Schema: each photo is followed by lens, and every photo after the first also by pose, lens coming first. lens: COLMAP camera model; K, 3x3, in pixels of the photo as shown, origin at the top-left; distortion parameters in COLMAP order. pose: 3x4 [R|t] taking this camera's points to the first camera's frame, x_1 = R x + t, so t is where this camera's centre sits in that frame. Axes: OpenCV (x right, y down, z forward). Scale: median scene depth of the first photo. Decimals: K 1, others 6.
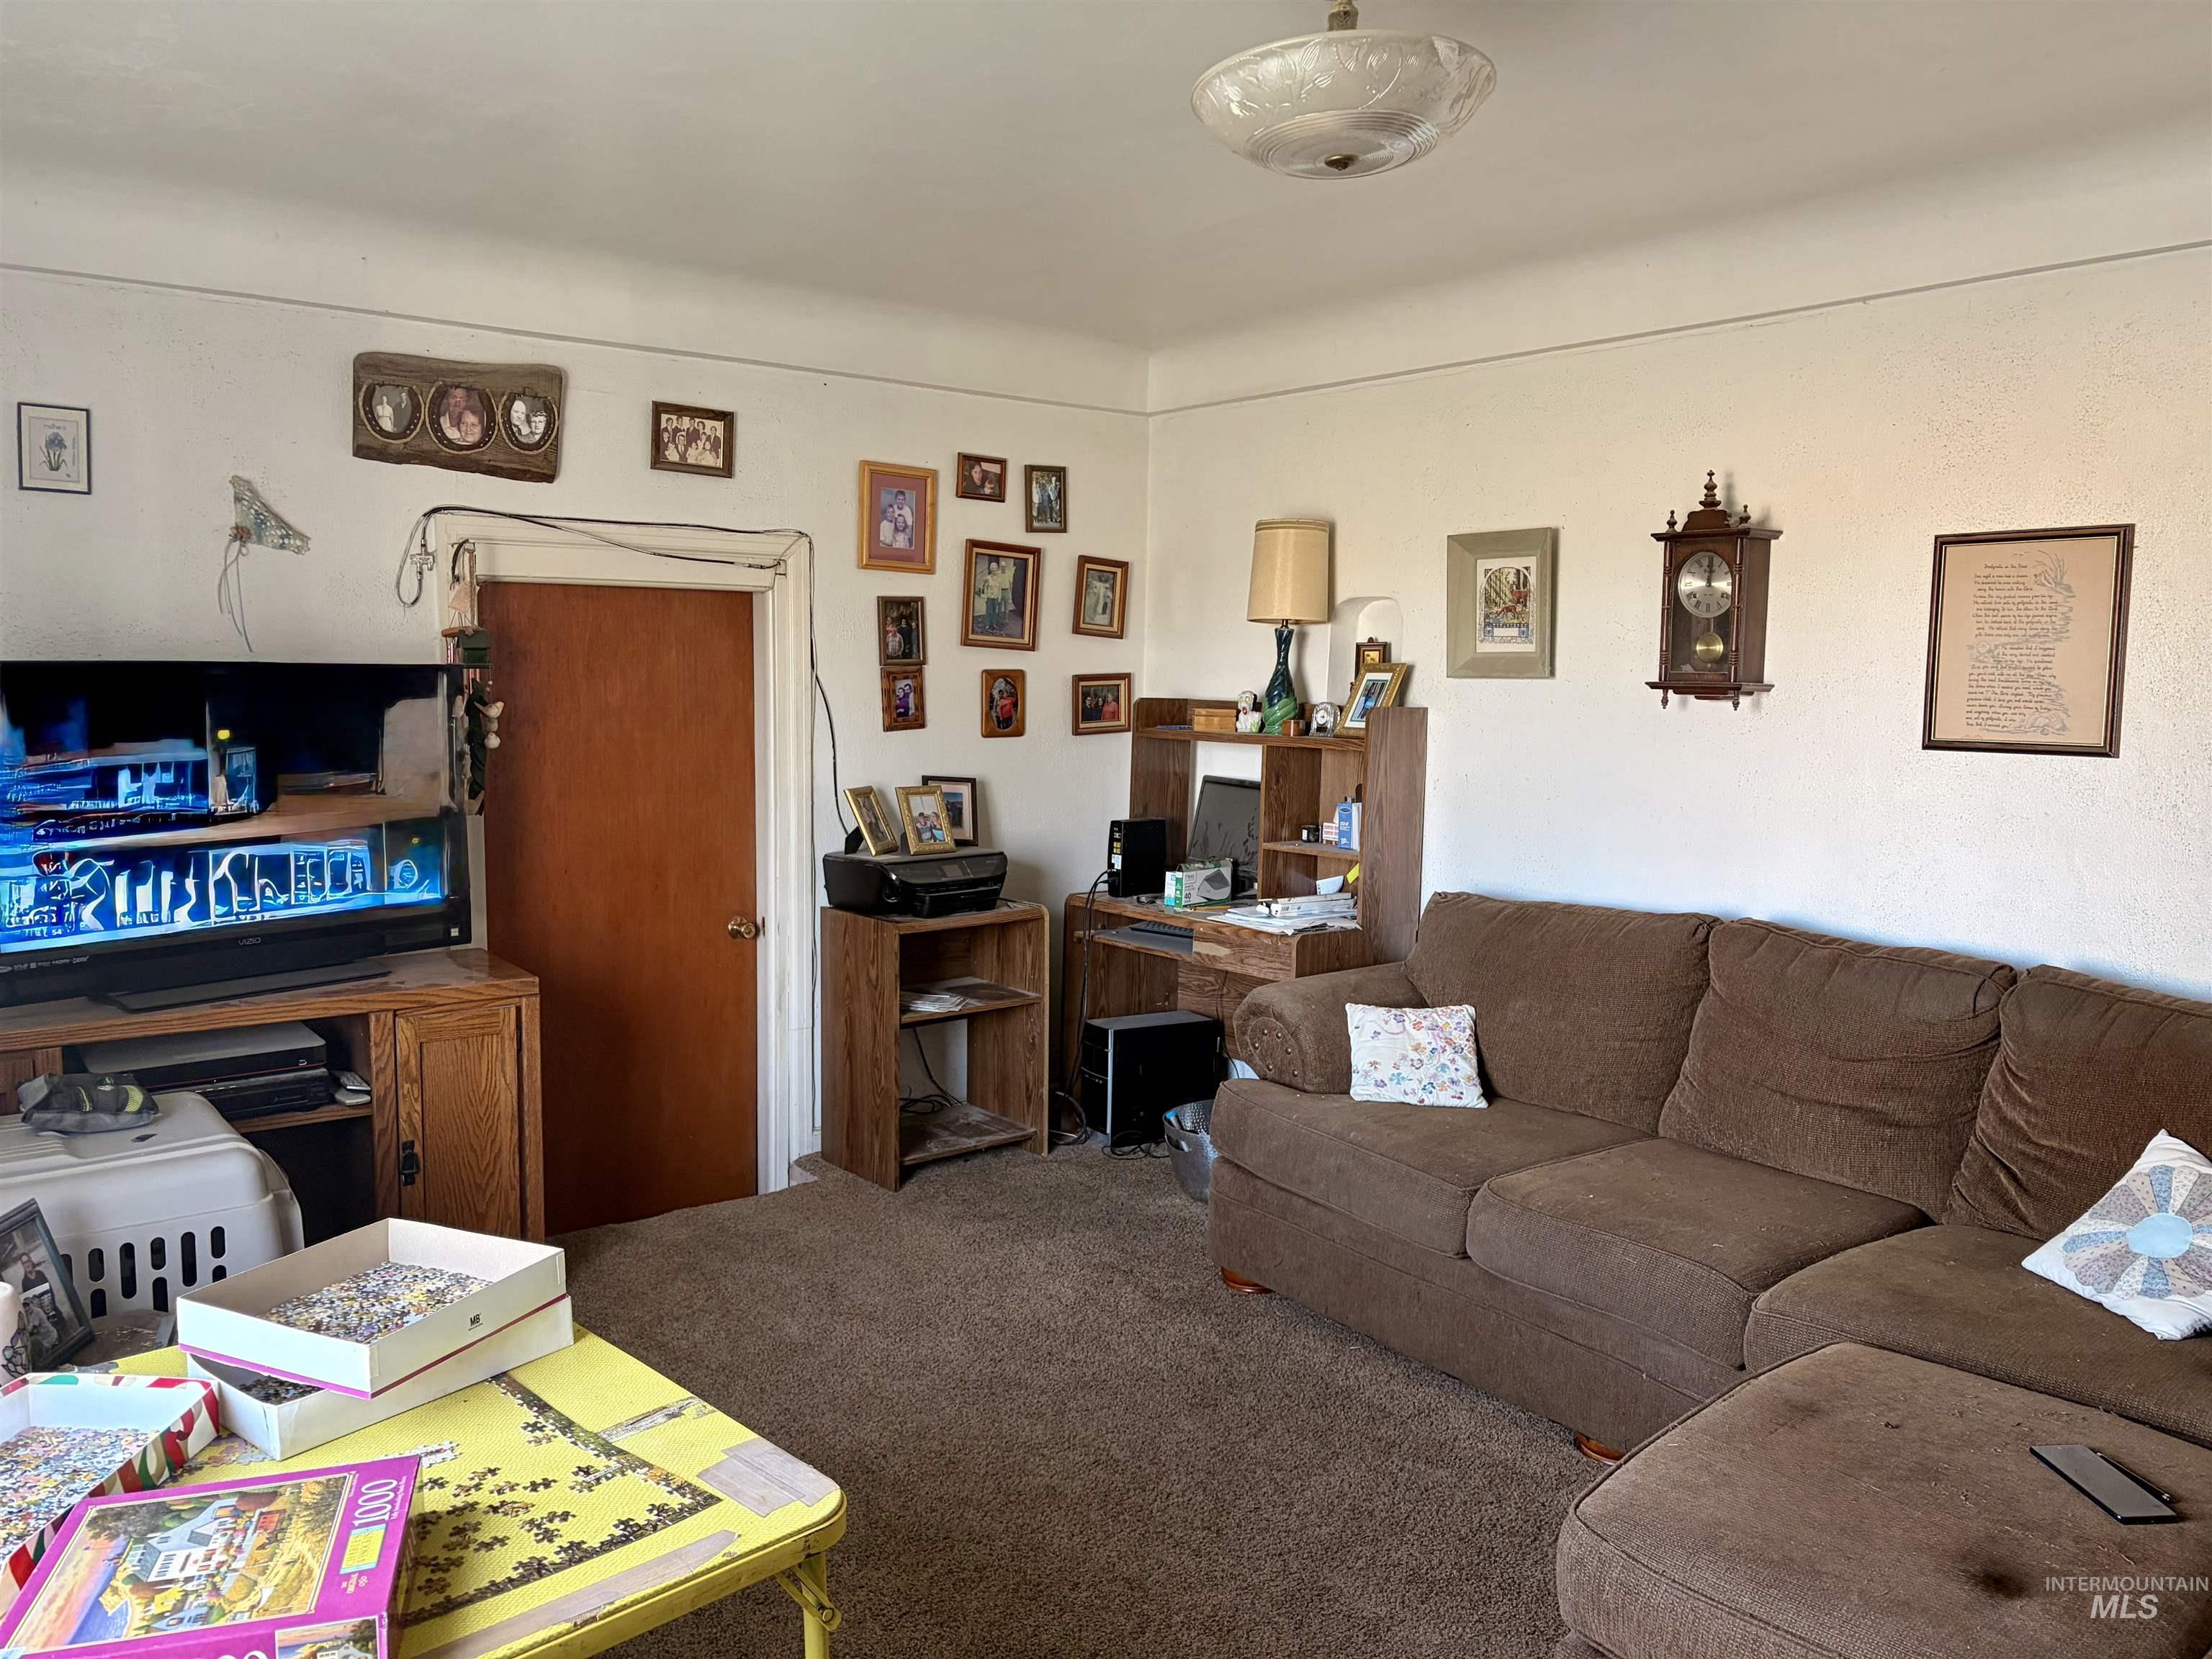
lens RADIAL K [[1656.3, 0, 1113.5], [0, 1656.3, 829.9], [0, 0, 1]] dist [0.029338, -0.055256]
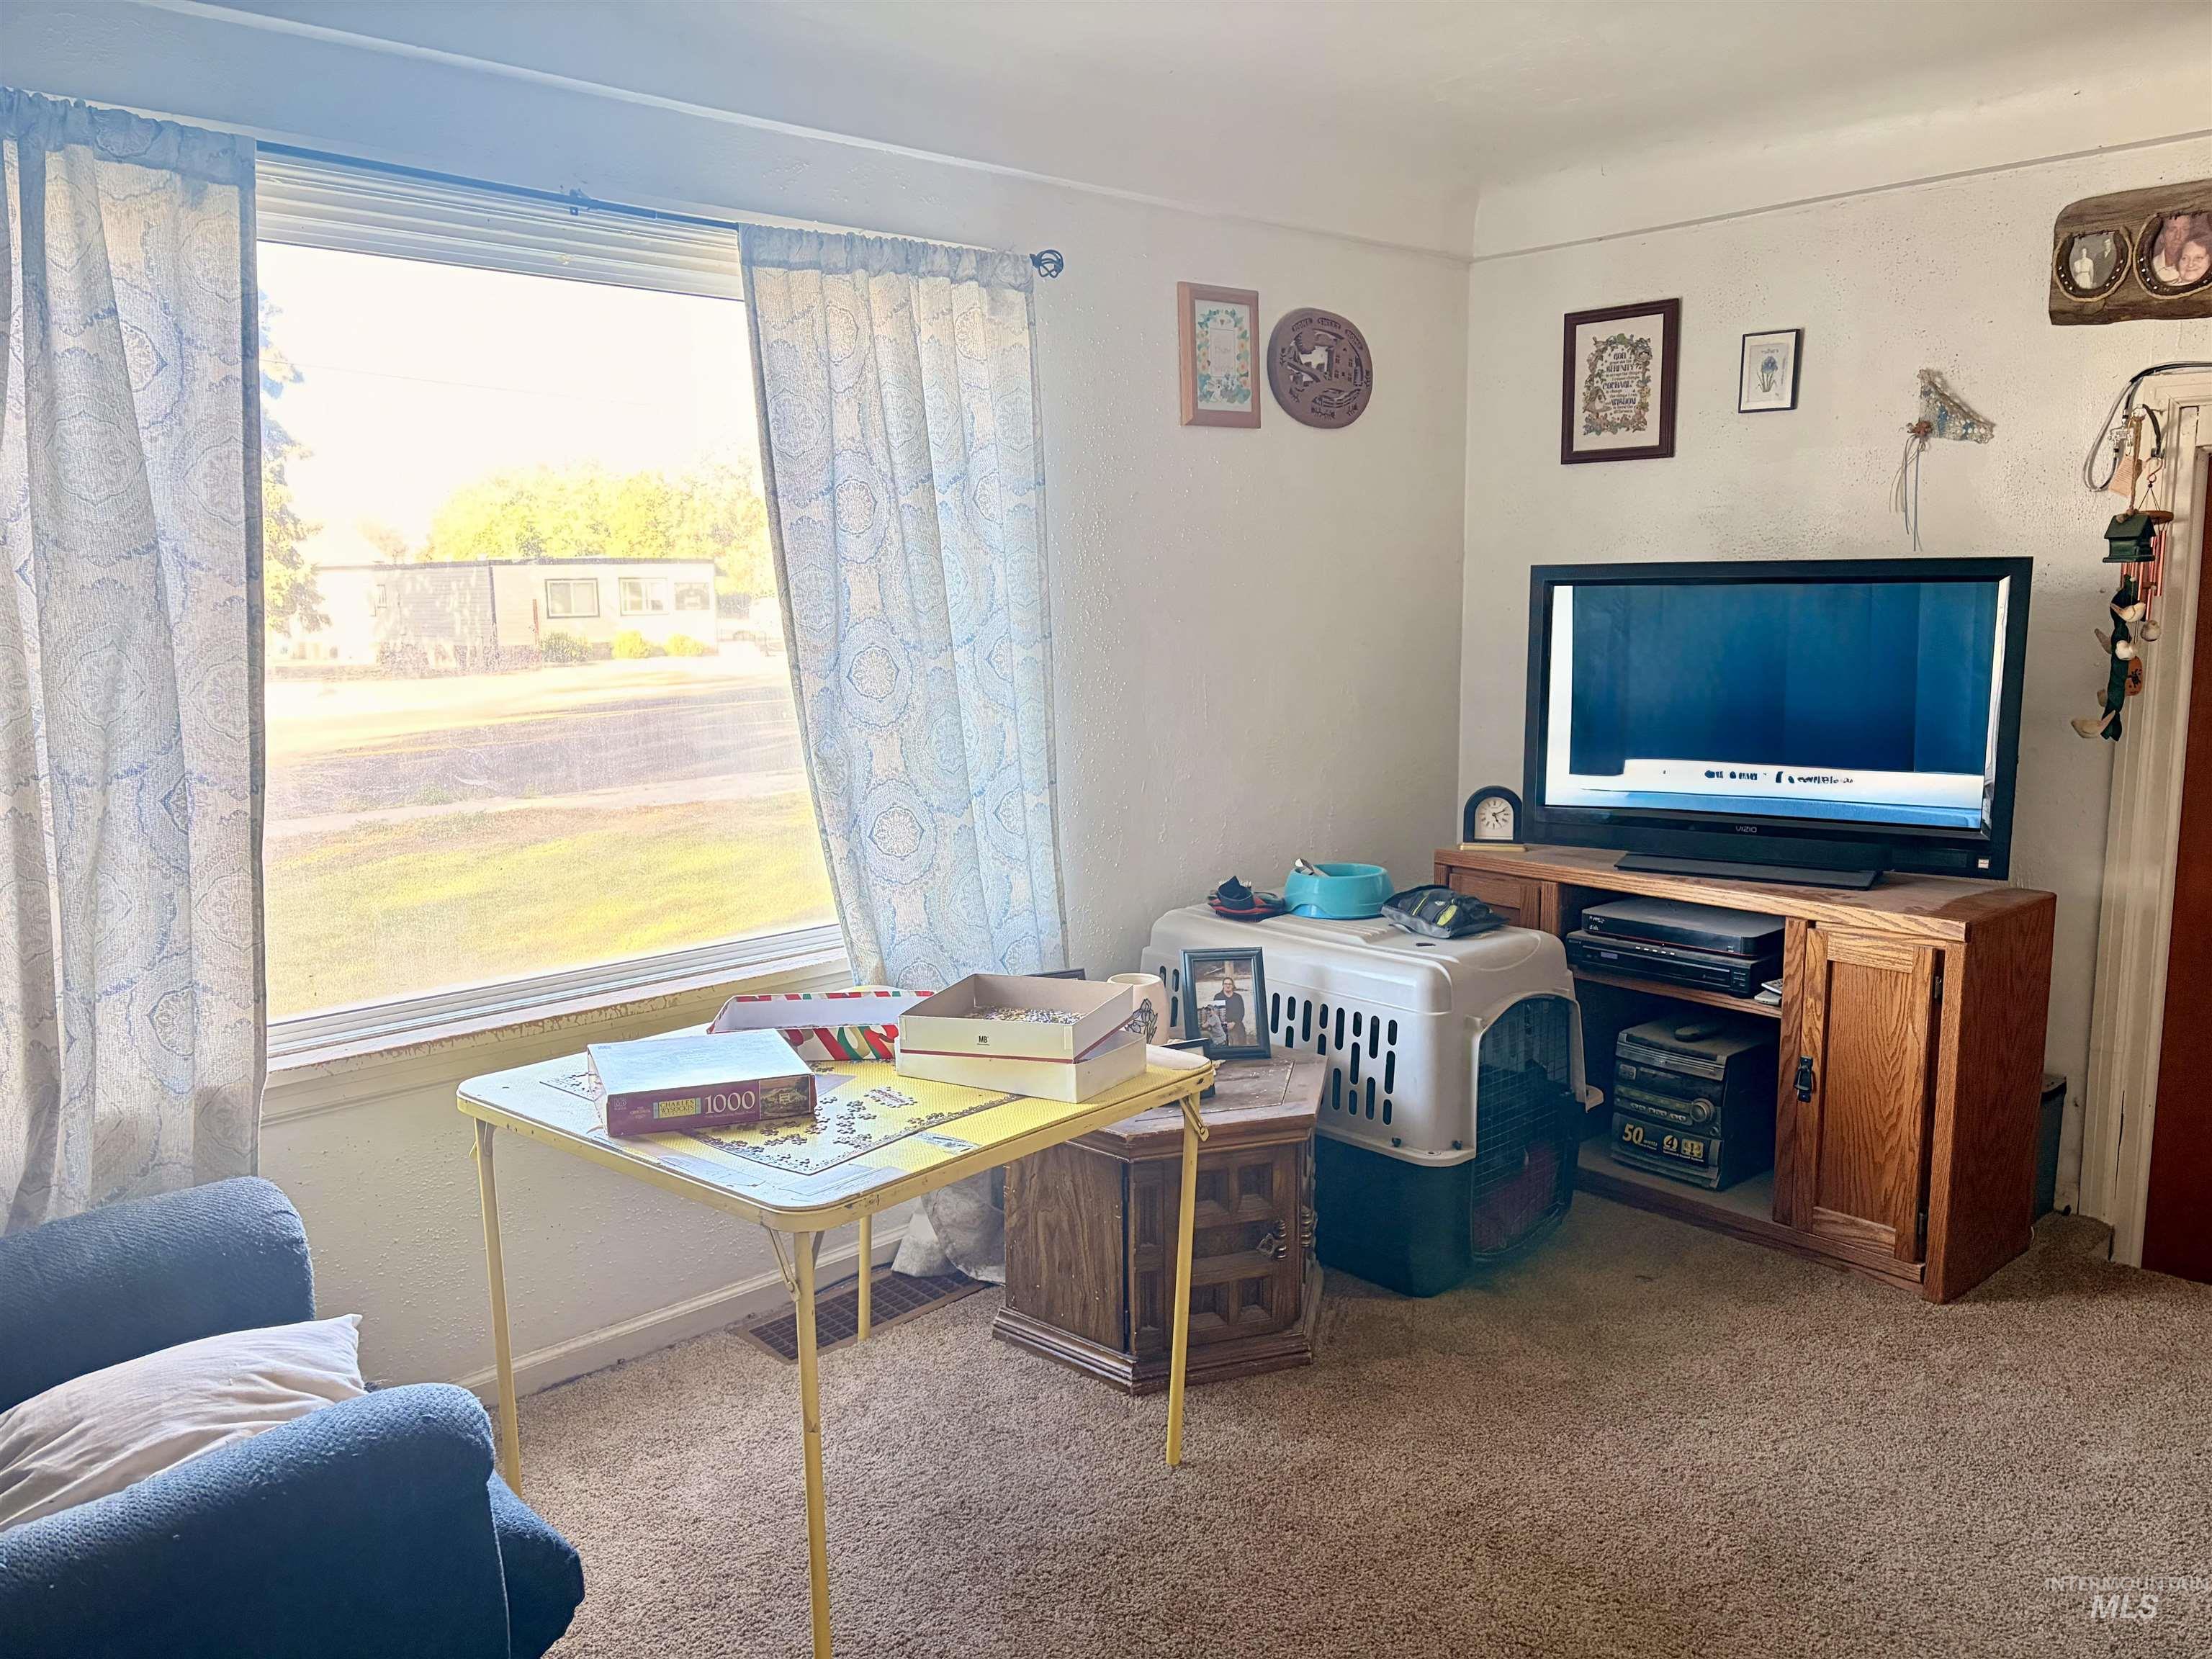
lens RADIAL K [[1651.8, 0, 1106.0], [0, 1651.8, 829.5], [0, 0, 1]] dist [0.105663, -0.130563]
pose [[0.076385, 0.133026, -0.988165, 0.450232], [-0.089537, 0.987971, 0.126079, -0.027463], [0.993050, 0.078847, 0.087377, 0.457781]]
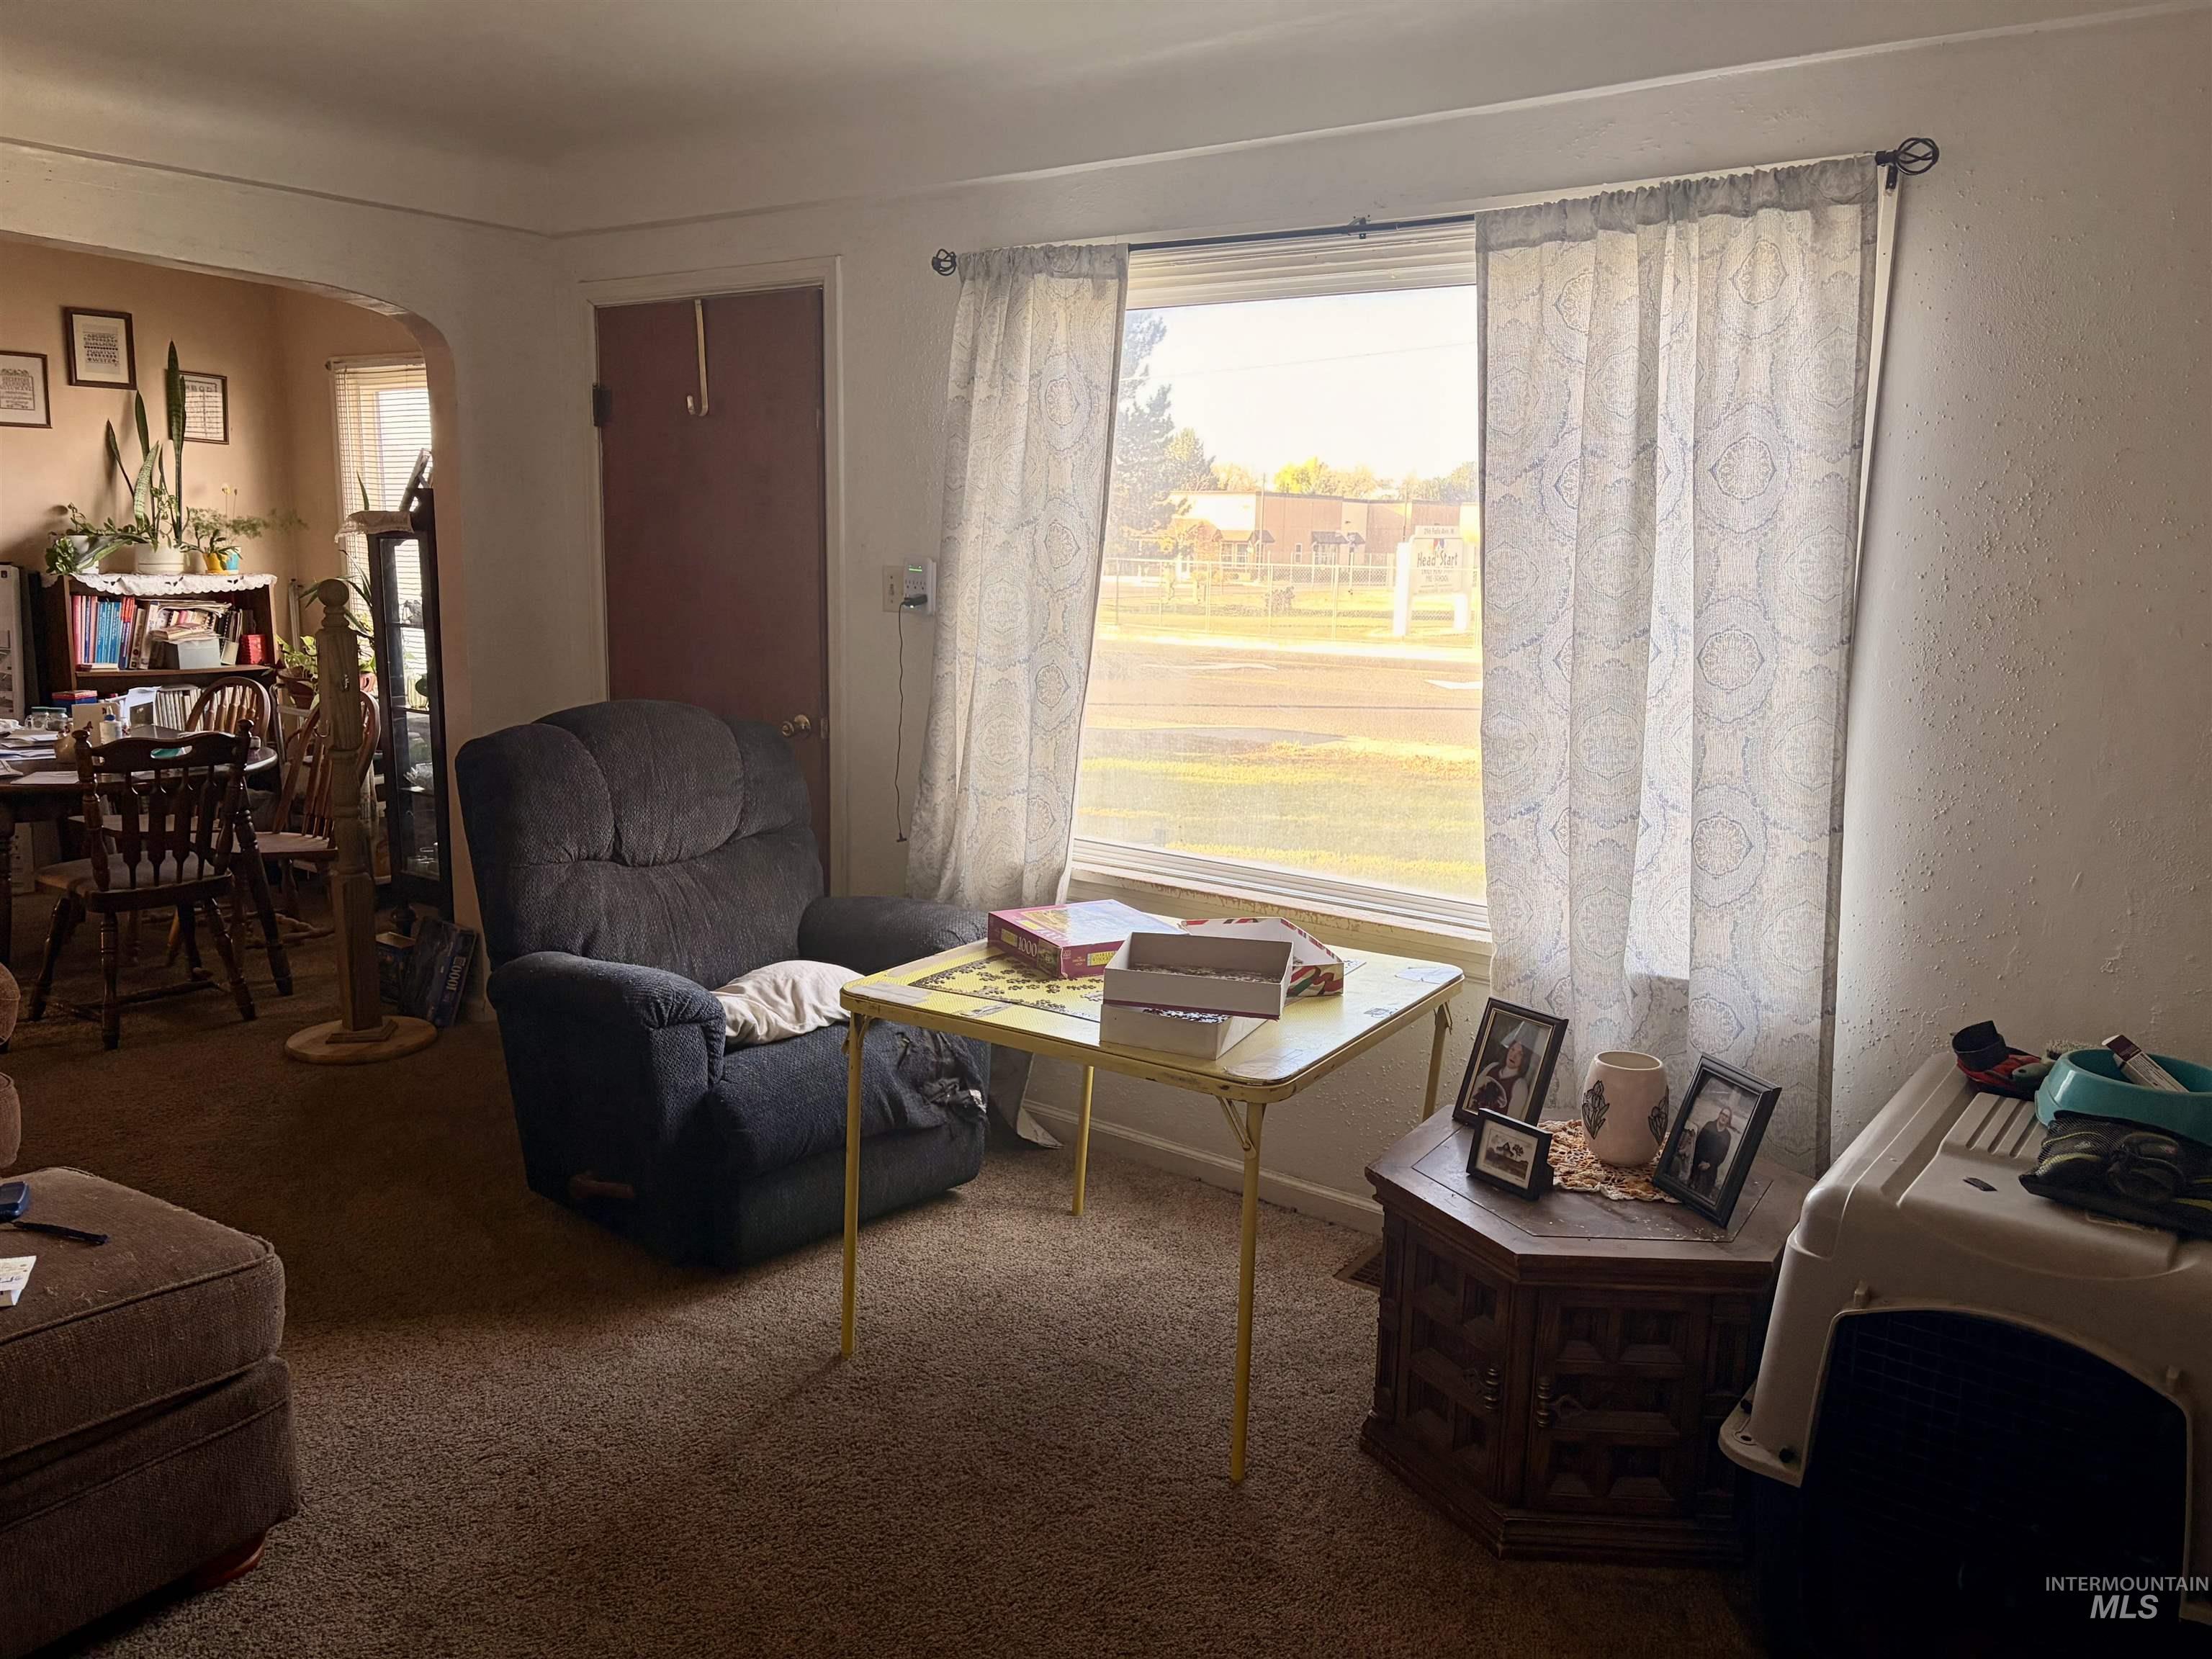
lens RADIAL K [[1656.3, 0, 1113.5], [0, 1656.3, 829.9], [0, 0, 1]] dist [0.029338, -0.055256]
pose [[-0.968263, 0.001415, -0.249930, 0.000025], [-0.067940, 0.960839, 0.268648, -0.109918], [0.240523, 0.277102, -0.930249, 1.124893]]
